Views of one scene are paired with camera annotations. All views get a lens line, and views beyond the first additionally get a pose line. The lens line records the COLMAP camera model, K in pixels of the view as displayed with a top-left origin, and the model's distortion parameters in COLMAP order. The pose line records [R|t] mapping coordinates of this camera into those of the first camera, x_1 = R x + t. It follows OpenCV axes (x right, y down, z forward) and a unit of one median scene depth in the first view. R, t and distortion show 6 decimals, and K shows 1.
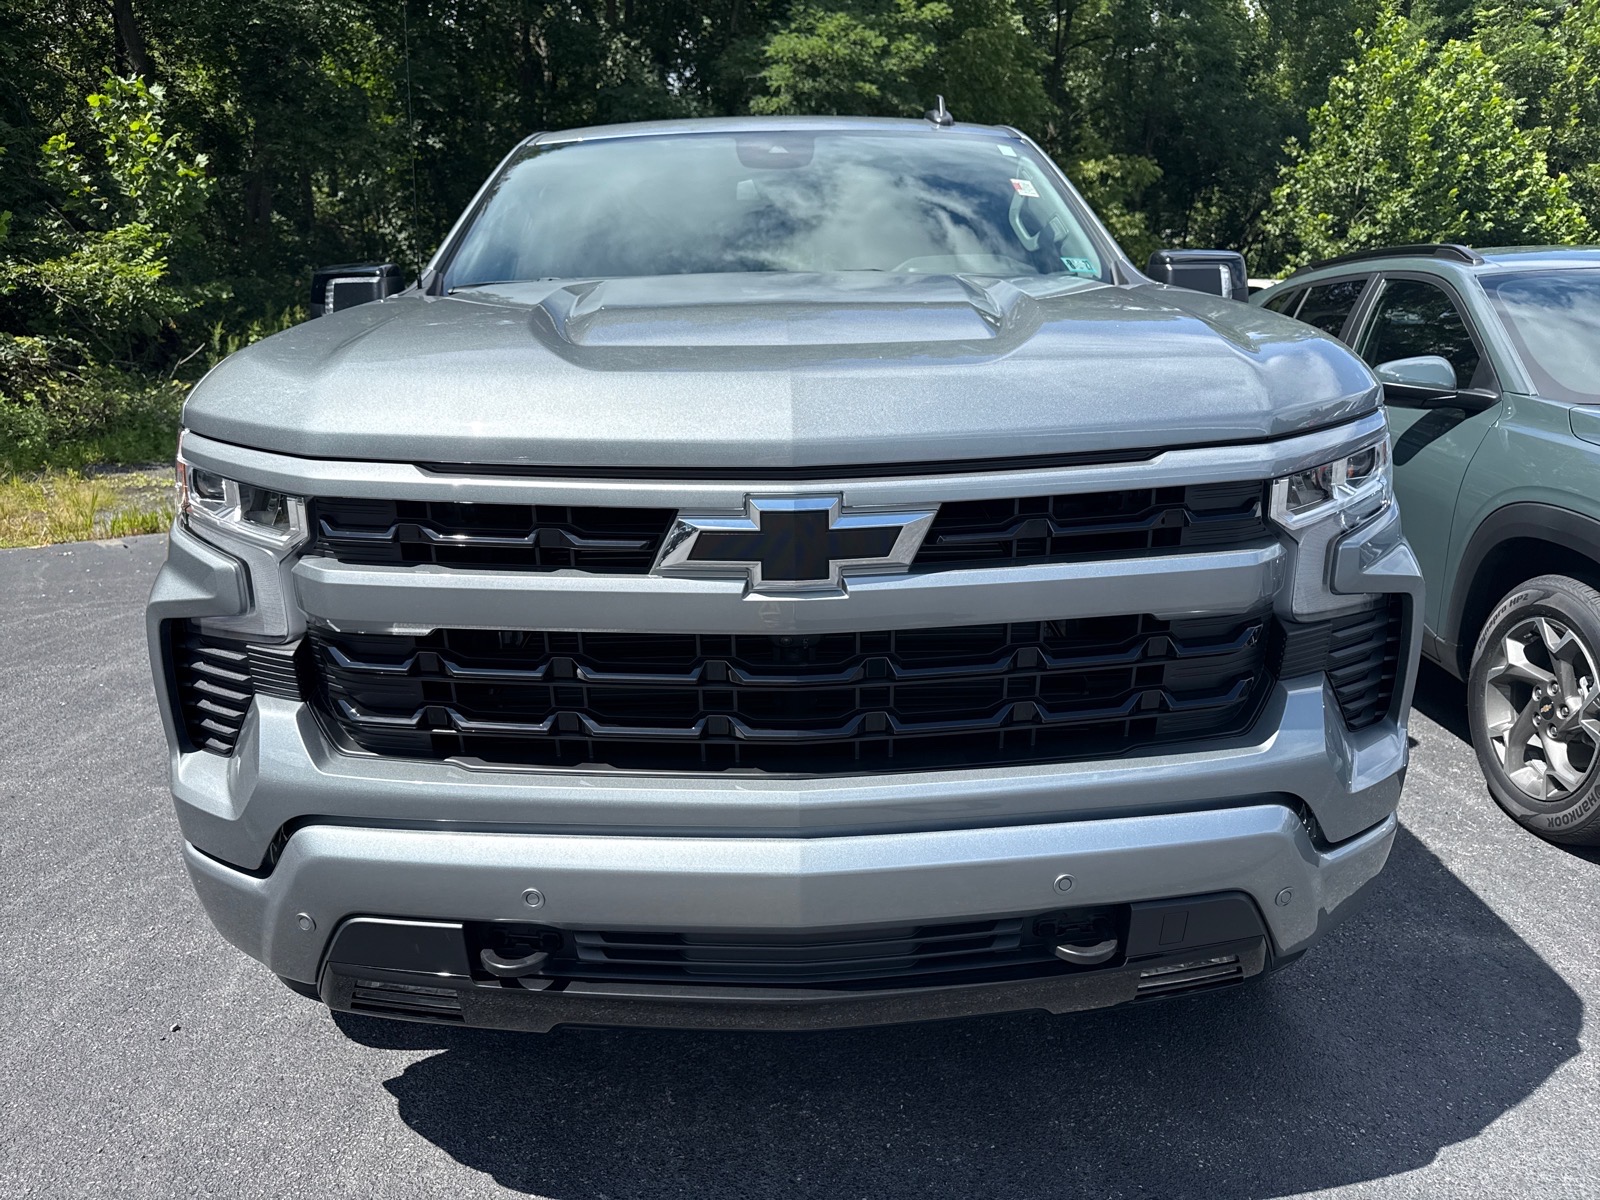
lens RADIAL K [[1131.9, 0, 792.6], [0, 1131.9, 605.1], [0, 0, 1]] dist [0.006401, -0.011506]
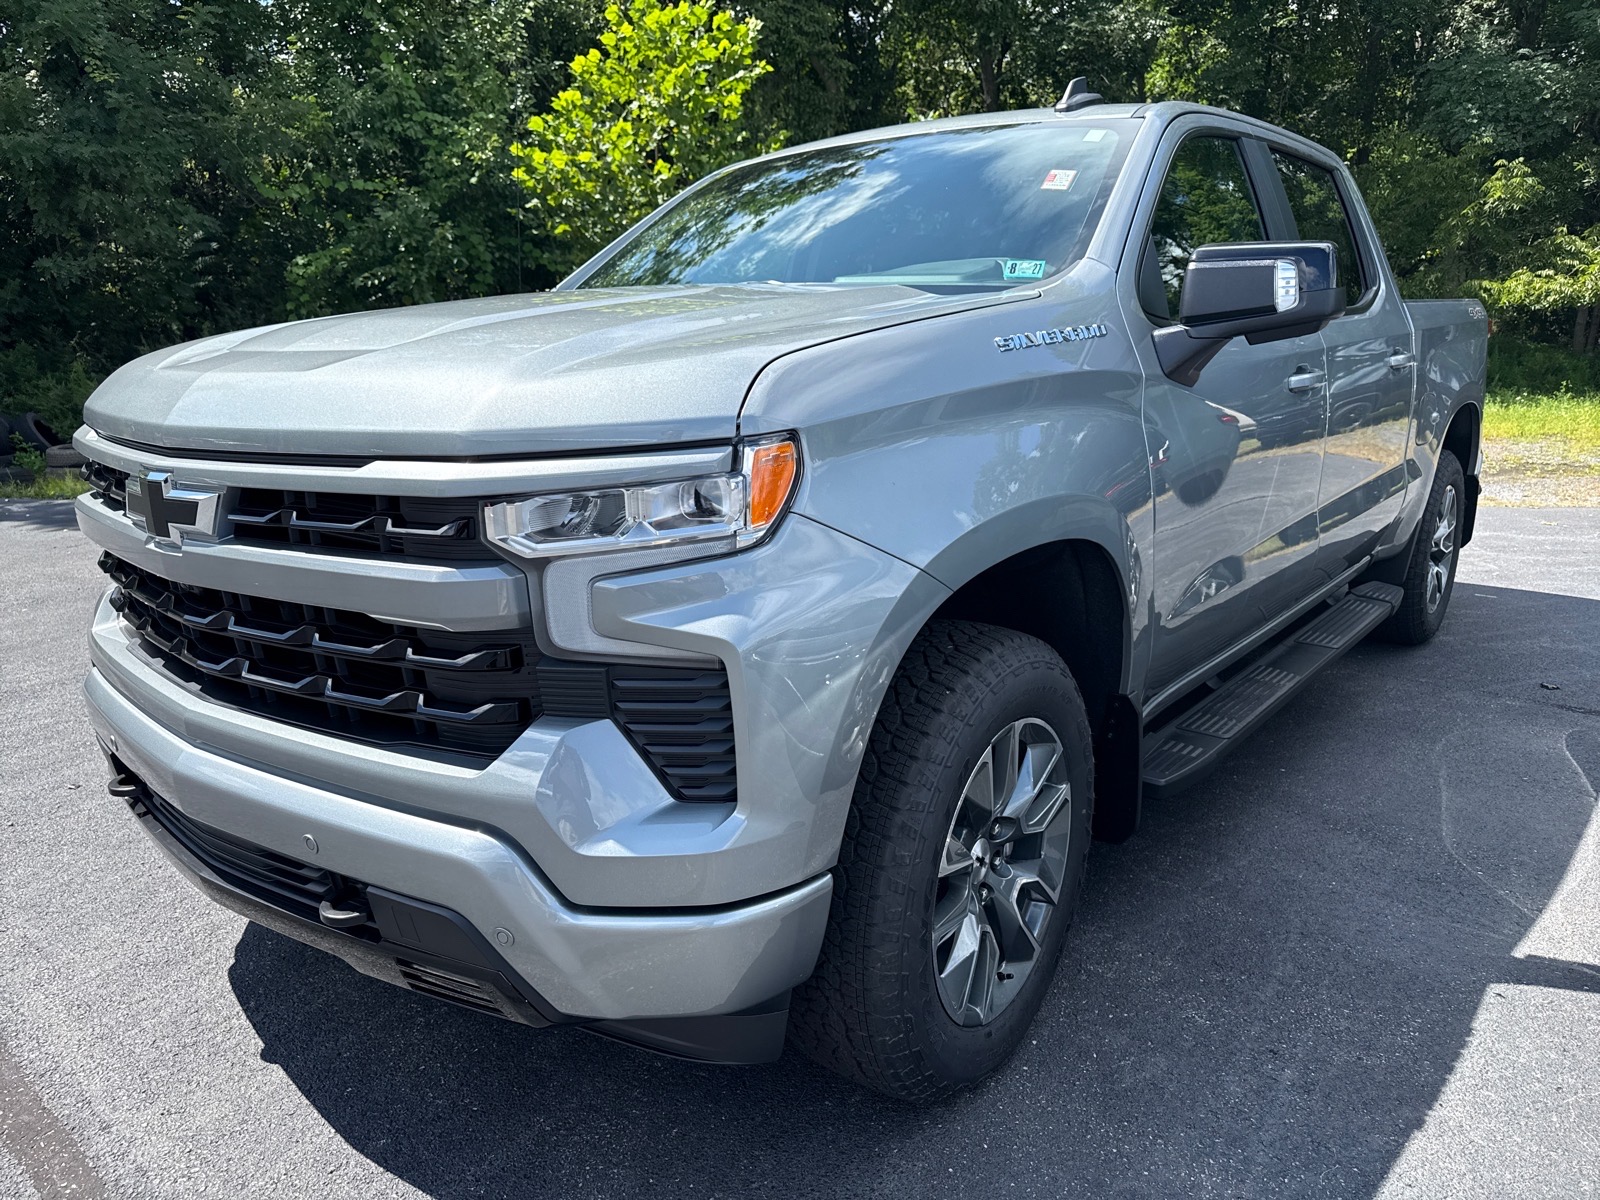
lens RADIAL K [[1131.9, 0, 792.6], [0, 1131.9, 605.1], [0, 0, 1]] dist [0.006401, -0.011506]
pose [[0.763742, 0.155876, -0.626420, 1.171622], [-0.157552, 0.986072, 0.053280, -0.107659], [0.626000, 0.058002, 0.777663, 0.391105]]
